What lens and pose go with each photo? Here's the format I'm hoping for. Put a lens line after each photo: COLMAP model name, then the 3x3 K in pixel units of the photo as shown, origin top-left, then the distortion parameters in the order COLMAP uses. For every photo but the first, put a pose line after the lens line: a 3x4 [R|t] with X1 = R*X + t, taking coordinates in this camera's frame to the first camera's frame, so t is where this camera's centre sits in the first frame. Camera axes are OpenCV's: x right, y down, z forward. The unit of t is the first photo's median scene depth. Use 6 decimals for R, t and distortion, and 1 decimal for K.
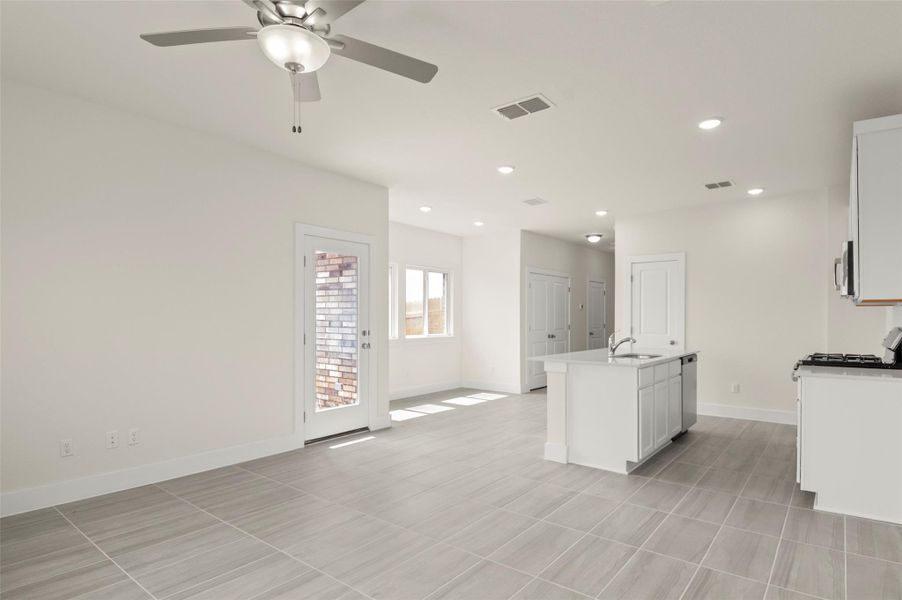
lens RADIAL K [[481.0, 0, 471.3], [0, 481.0, 316.9], [0, 0, 1]] dist [0.001081, -0.001713]
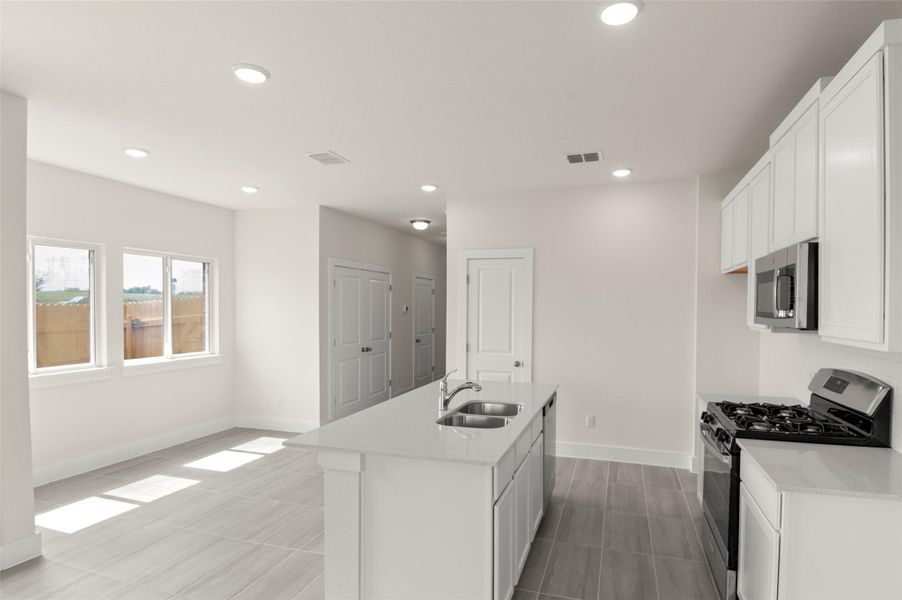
lens RADIAL K [[481.0, 0, 471.3], [0, 481.0, 316.9], [0, 0, 1]] dist [0.001081, -0.001713]
pose [[0.940128, -0.002701, 0.340811, 0.086066], [-0.004644, 0.999774, 0.020733, -0.038823], [-0.340790, -0.021075, 0.939903, 0.304662]]
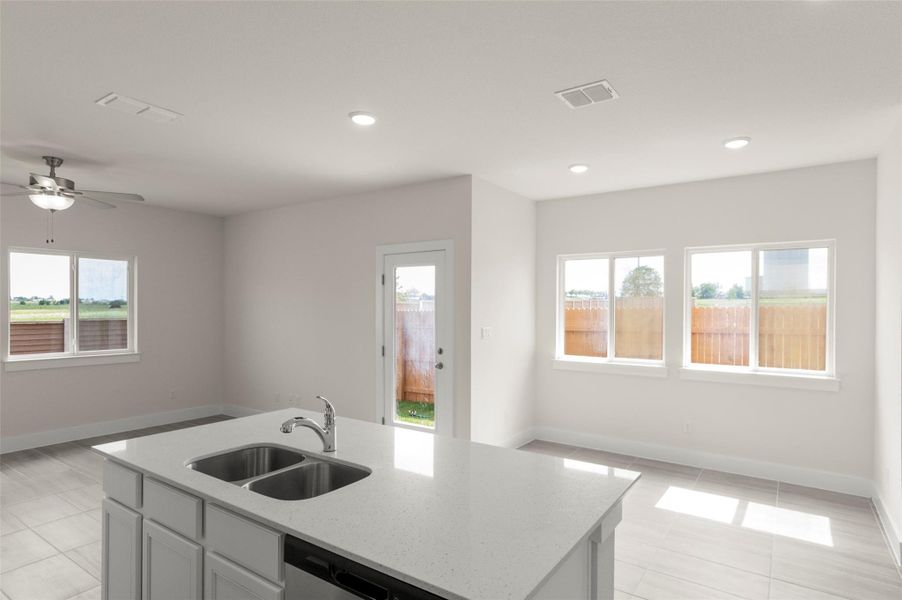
lens RADIAL K [[481.0, 0, 471.3], [0, 481.0, 316.9], [0, 0, 1]] dist [0.001081, -0.001713]
pose [[0.065627, 0.019713, -0.997650, 0.530889], [0.001473, 0.999802, 0.019853, -0.039002], [0.997843, -0.002773, 0.065585, 0.802392]]
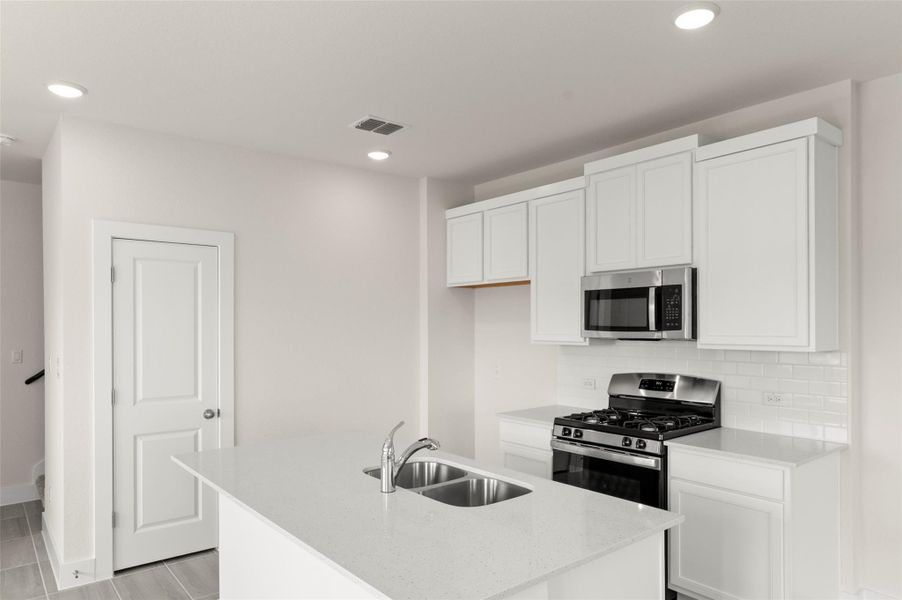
lens RADIAL K [[586.9, 0, 468.7], [0, 586.9, 325.8], [0, 0, 1]] dist [0.003119, 0.001470]
pose [[0.220098, -0.003895, 0.975470, -0.107206], [0.001869, 0.999992, 0.003571, -0.038374], [-0.975476, 0.001037, 0.220103, 0.625675]]
